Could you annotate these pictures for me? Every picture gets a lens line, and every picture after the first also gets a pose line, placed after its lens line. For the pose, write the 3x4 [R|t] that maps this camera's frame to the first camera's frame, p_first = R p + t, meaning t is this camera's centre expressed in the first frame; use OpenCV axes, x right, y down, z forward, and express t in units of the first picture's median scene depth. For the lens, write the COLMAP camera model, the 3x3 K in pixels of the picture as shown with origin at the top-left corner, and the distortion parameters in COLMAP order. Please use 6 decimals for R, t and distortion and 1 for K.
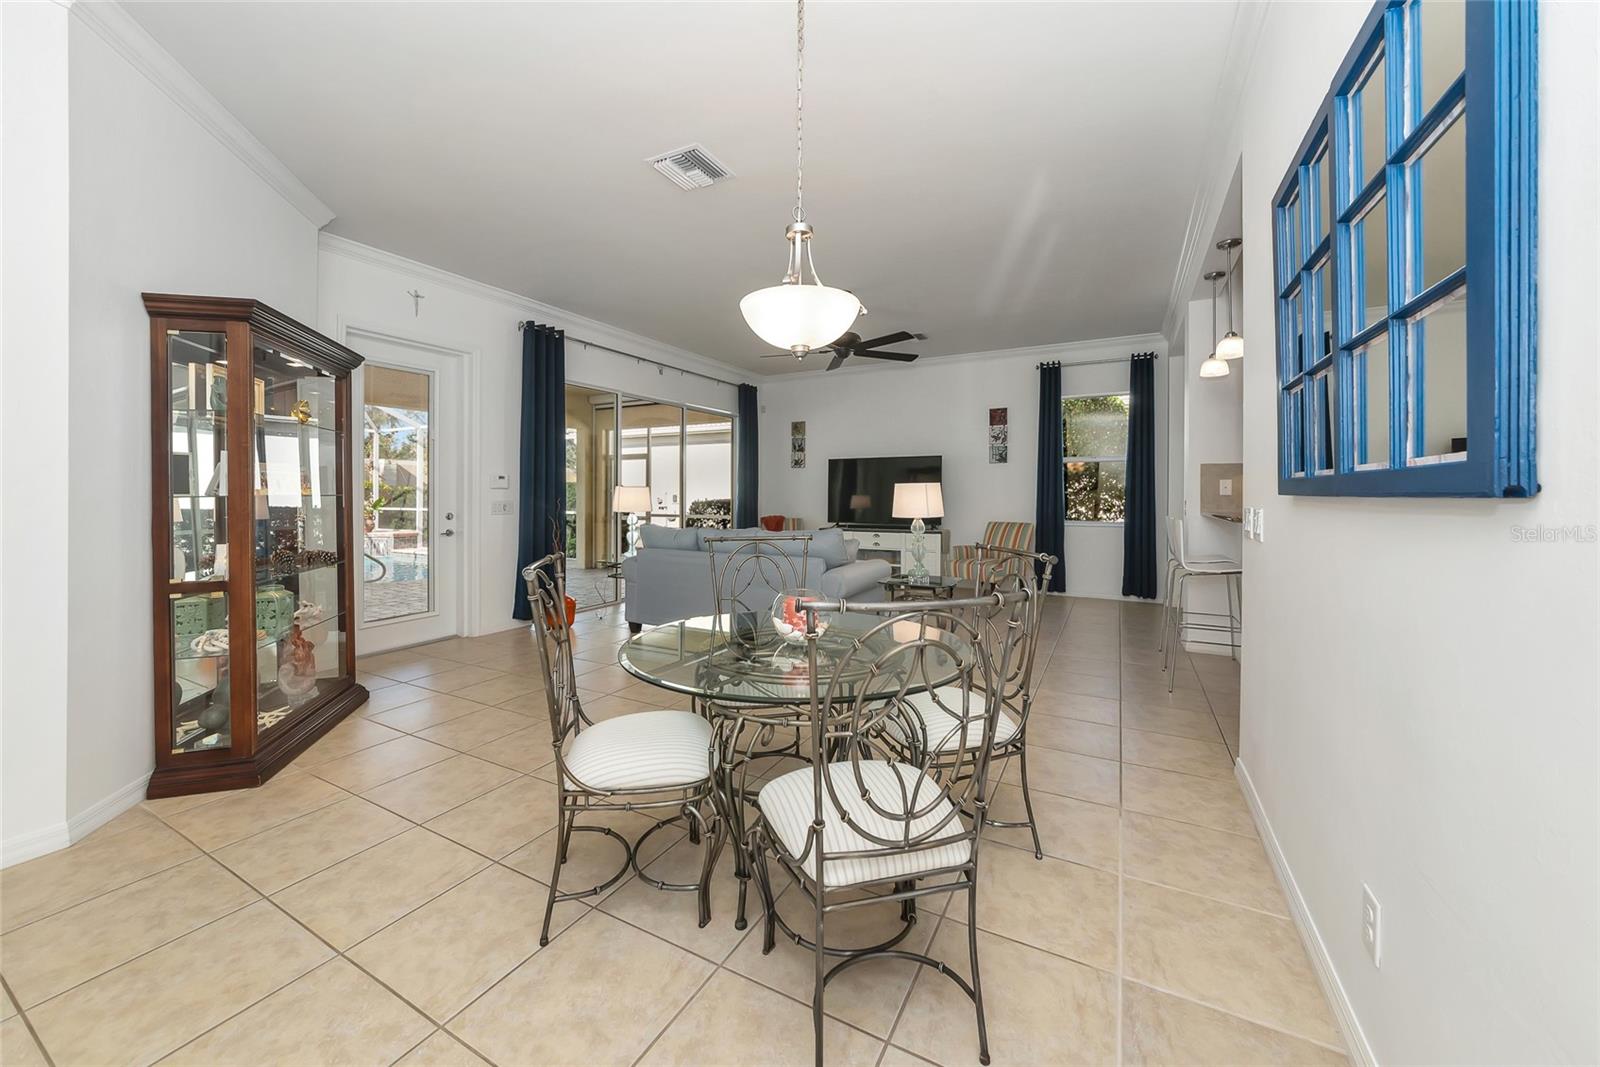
lens RADIAL K [[603.2, 0, 787.6], [0, 603.2, 515.7], [0, 0, 1]] dist [0.010862, -0.000090]
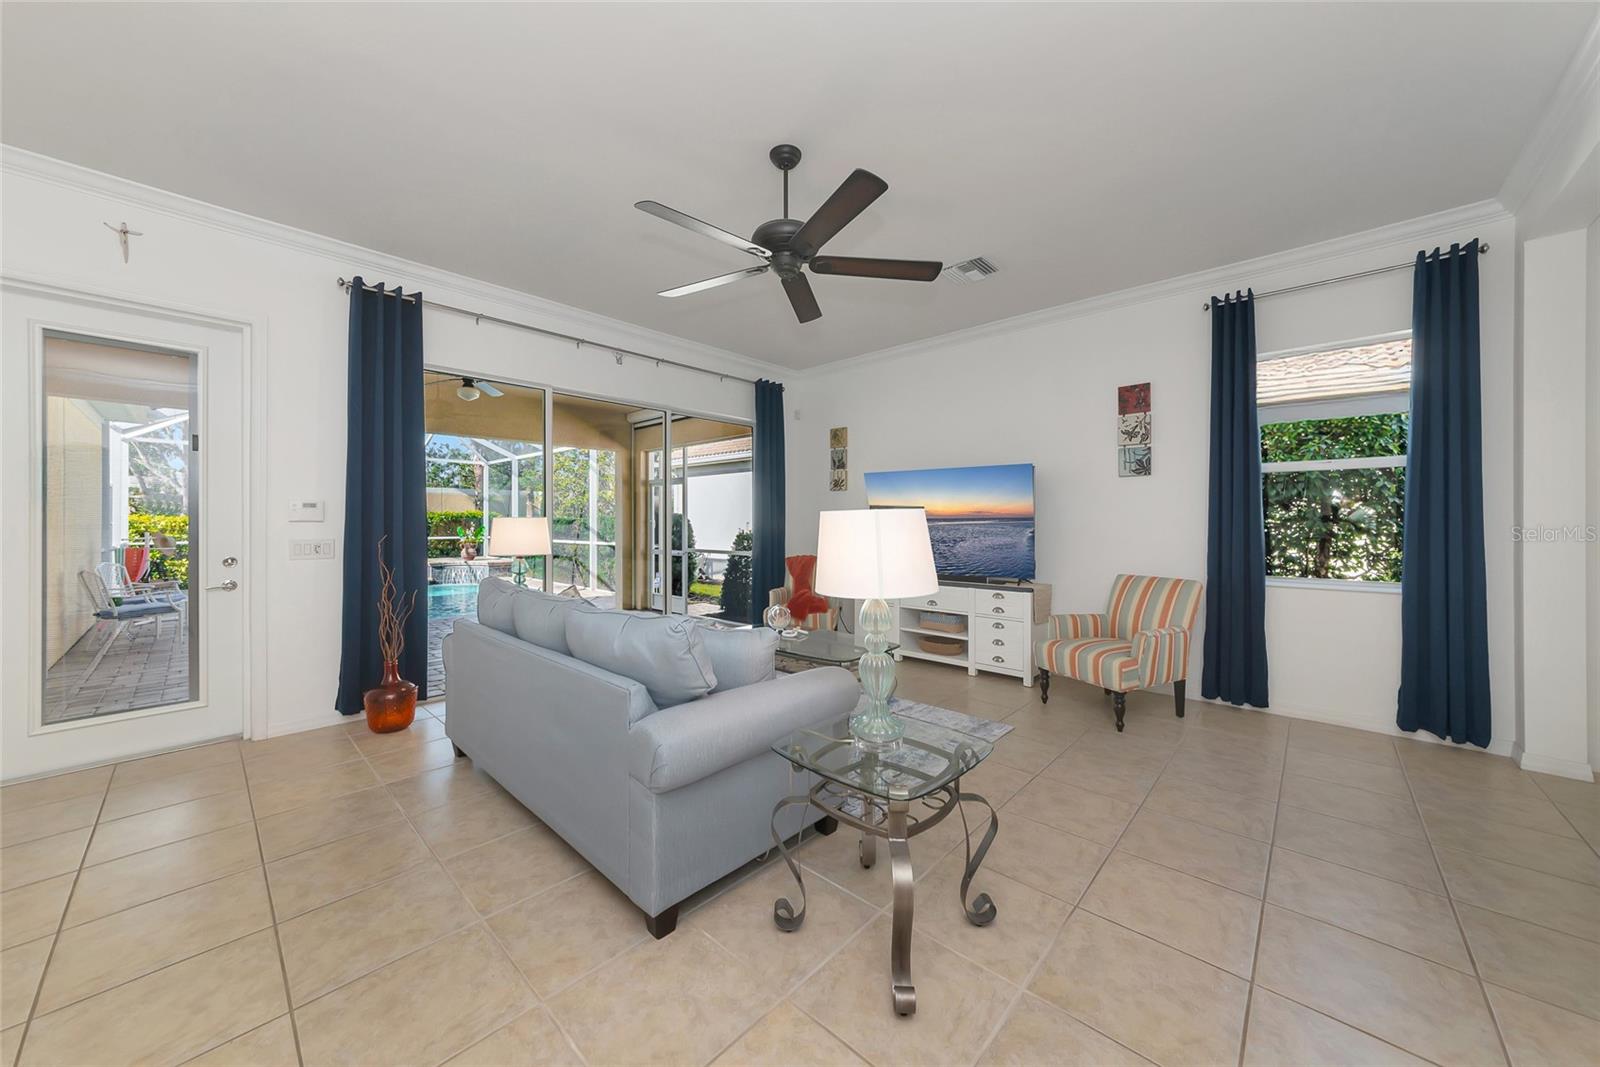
lens RADIAL K [[565.6, 0, 792.3], [0, 565.6, 531.6], [0, 0, 1]] dist [-0.001851, -0.000072]
pose [[0.969951, 0.003859, -0.243271, 0.163382], [-0.008272, 0.999819, -0.017121, -0.020771], [0.243161, 0.018619, 0.969807, 0.392311]]
